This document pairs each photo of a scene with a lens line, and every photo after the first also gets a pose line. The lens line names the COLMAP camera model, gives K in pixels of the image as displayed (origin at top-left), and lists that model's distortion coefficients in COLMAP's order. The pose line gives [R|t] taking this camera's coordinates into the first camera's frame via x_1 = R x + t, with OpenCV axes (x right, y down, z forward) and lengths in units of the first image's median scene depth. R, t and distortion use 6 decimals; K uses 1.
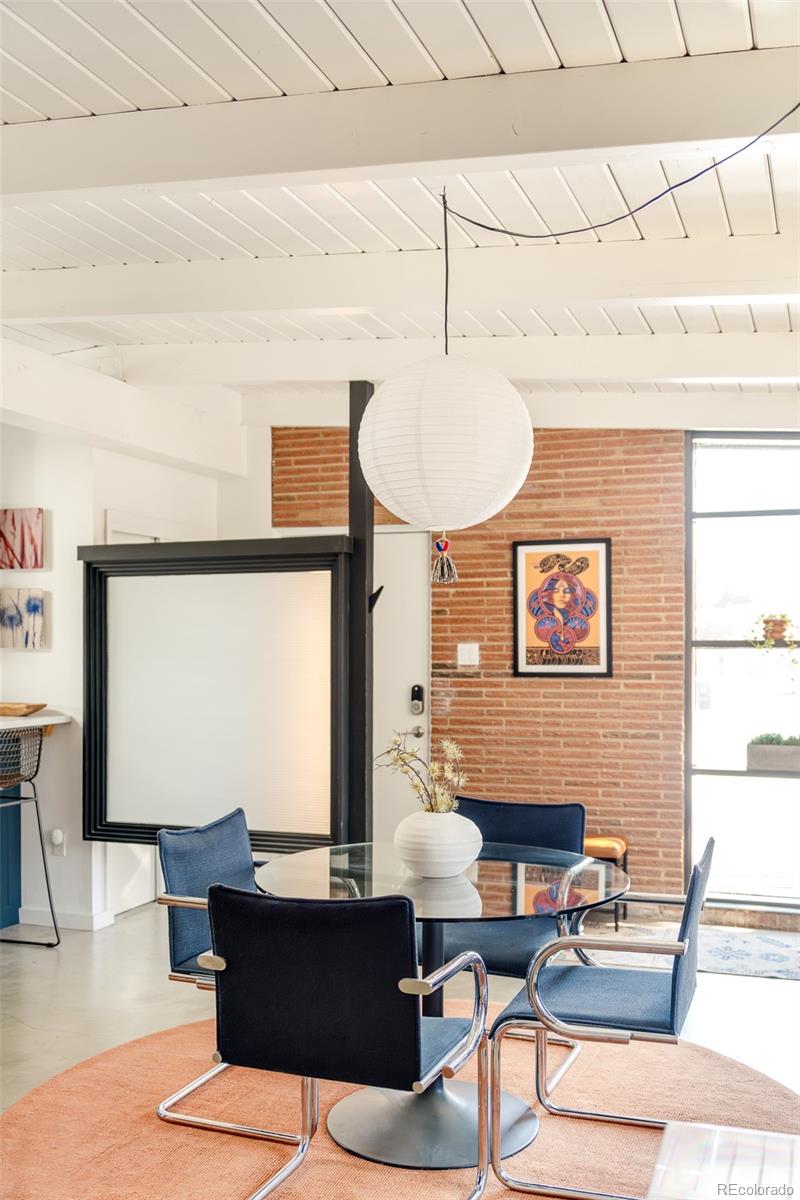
lens RADIAL K [[1167.7, 0, 451.6], [0, 1167.7, 650.3], [0, 0, 1]] dist [-0.013375, 0.000000]
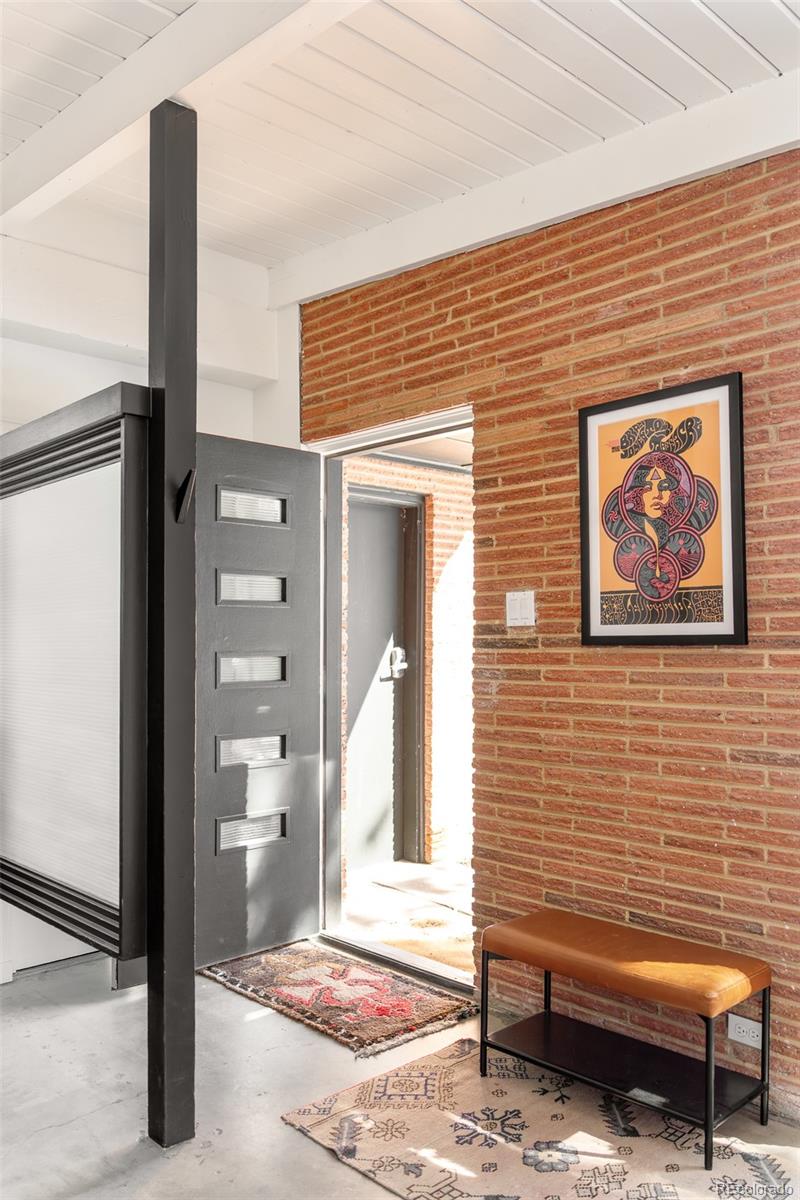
lens RADIAL K [[947.7, 0, 425.1], [0, 947.7, 647.2], [0, 0, 1]] dist [-0.012745, -0.001265]
pose [[0.886000, -0.003117, -0.463675, 0.202832], [0.004324, 0.999989, 0.001539, 0.022732], [0.463665, -0.003368, 0.886004, 0.558501]]
